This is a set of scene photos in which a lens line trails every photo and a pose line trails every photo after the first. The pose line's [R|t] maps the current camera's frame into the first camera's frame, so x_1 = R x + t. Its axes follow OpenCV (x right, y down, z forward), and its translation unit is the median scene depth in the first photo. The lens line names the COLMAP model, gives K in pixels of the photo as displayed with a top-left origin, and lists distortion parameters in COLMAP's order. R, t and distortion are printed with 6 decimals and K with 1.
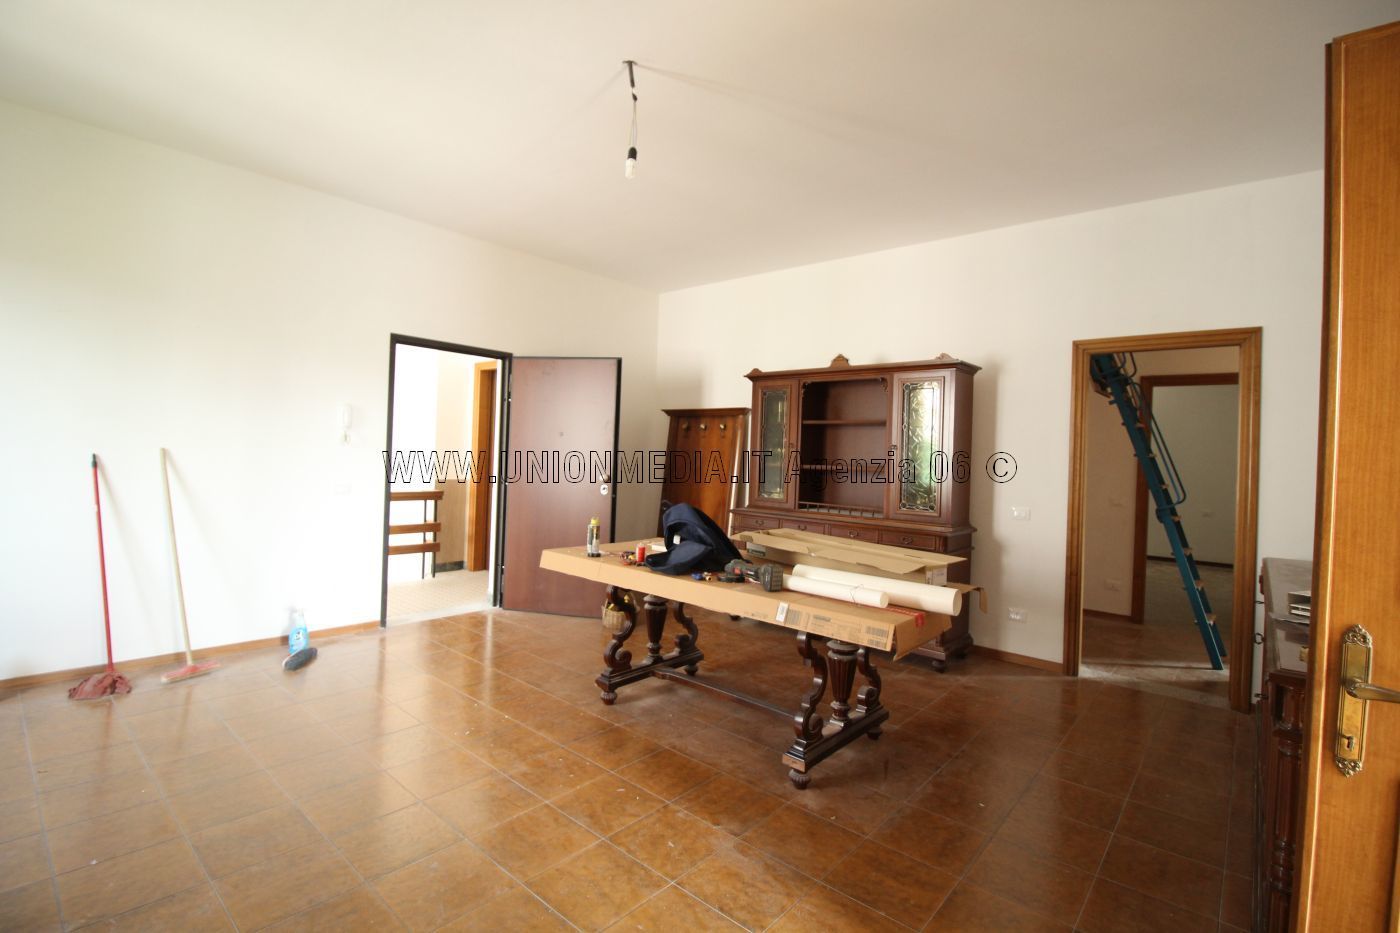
lens RADIAL K [[646.8, 0, 694.6], [0, 646.8, 454.1], [0, 0, 1]] dist [0.000737, -0.013668]
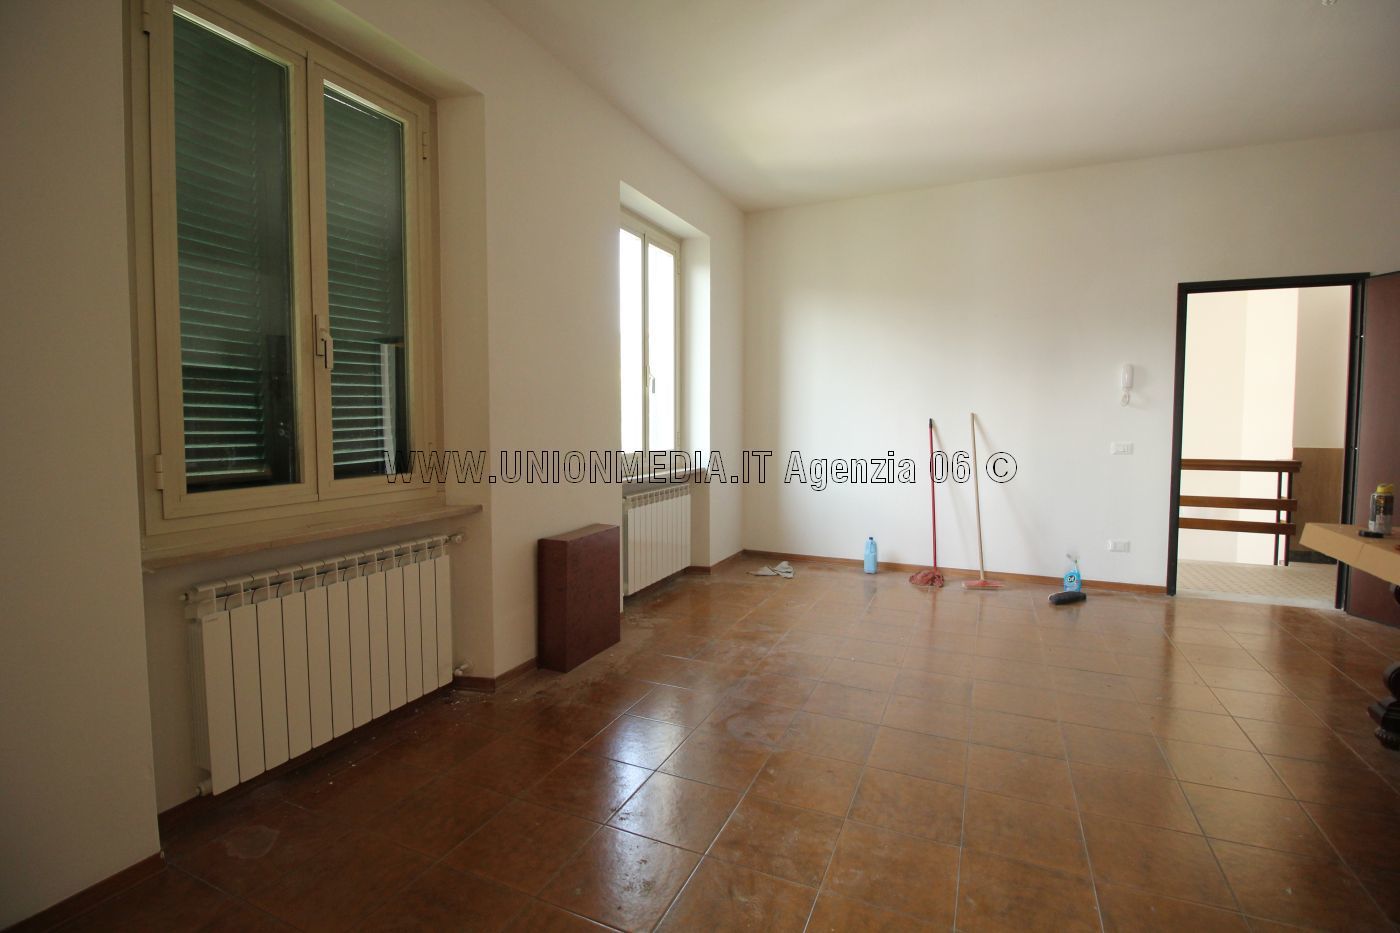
lens RADIAL K [[646.8, 0, 694.6], [0, 646.8, 454.1], [0, 0, 1]] dist [0.000737, -0.013668]
pose [[0.286098, 0.018424, -0.958023, 0.235802], [0.009936, 0.999704, 0.022193, 0.033514], [0.958149, -0.015869, 0.285830, 0.062666]]
